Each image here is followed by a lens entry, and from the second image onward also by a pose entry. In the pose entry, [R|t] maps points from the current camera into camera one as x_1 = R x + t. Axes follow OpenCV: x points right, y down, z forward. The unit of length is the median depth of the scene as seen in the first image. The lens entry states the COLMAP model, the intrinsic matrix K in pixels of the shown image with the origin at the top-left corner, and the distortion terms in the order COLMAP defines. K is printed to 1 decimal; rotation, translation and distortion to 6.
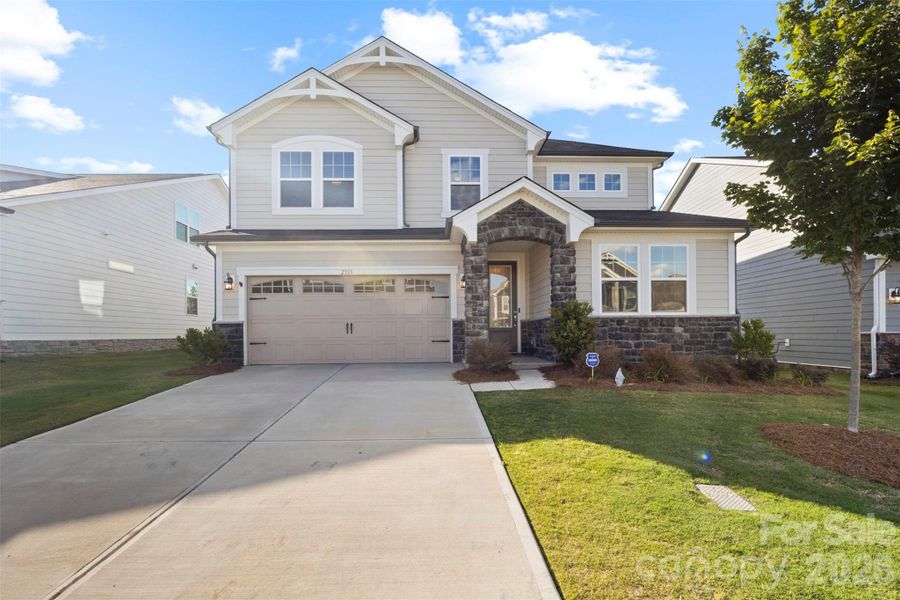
lens RADIAL K [[449.5, 0, 452.7], [0, 449.5, 338.8], [0, 0, 1]] dist [0.000018, 0.000076]
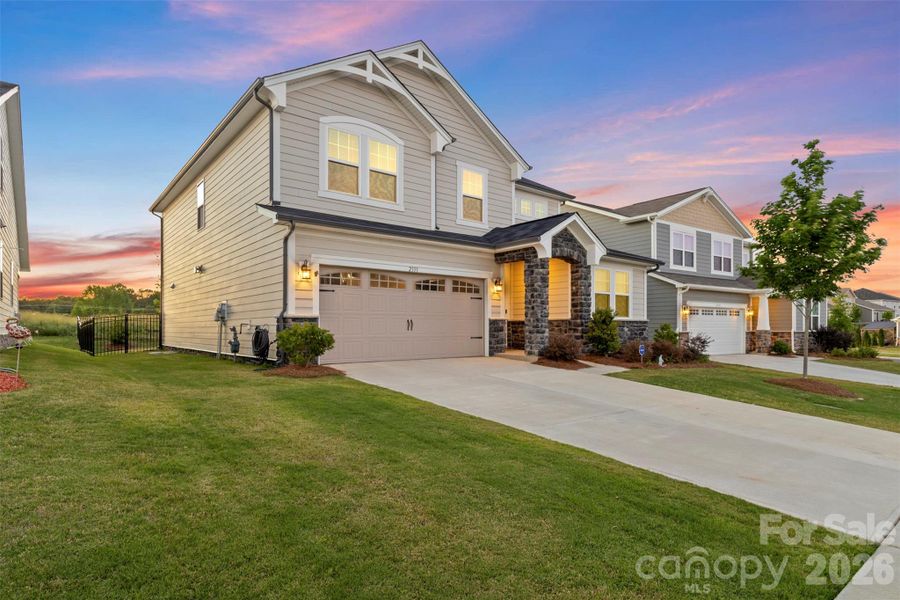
lens RADIAL K [[493.6, 0, 449.4], [0, 493.6, 338.8], [0, 0, 1]] dist [0.004842, -0.000220]
pose [[0.793385, -0.002500, 0.608715, -0.833528], [-0.002517, 0.999970, 0.007387, -0.000187], [-0.608715, -0.007393, 0.793355, 0.063136]]
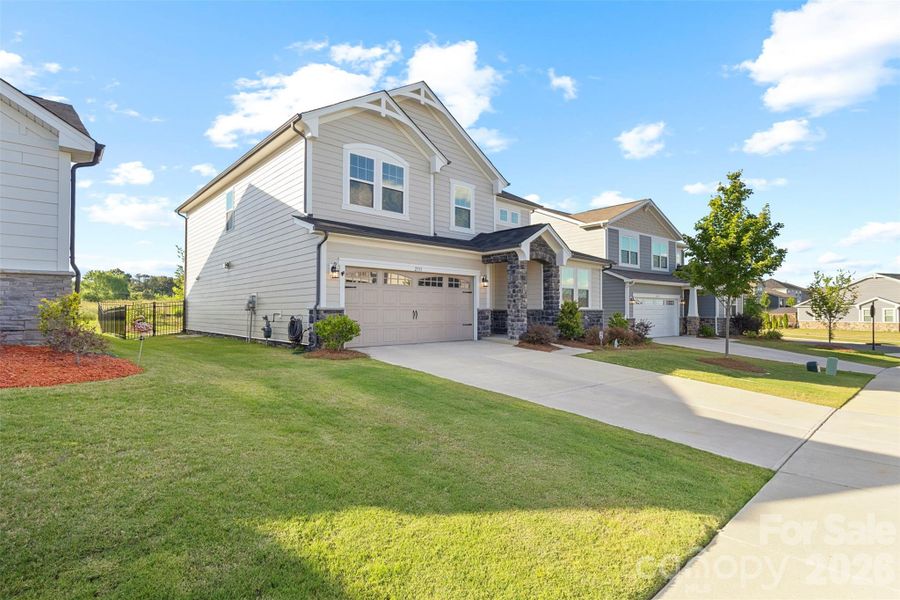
lens RADIAL K [[440.8, 0, 448.7], [0, 440.8, 313.7], [0, 0, 1]] dist [-0.000070, 0.000170]
pose [[0.753409, 0.008487, 0.657498, -0.949801], [-0.004901, 0.999961, -0.007291, -0.017444], [-0.657534, 0.002271, 0.753421, 0.031836]]
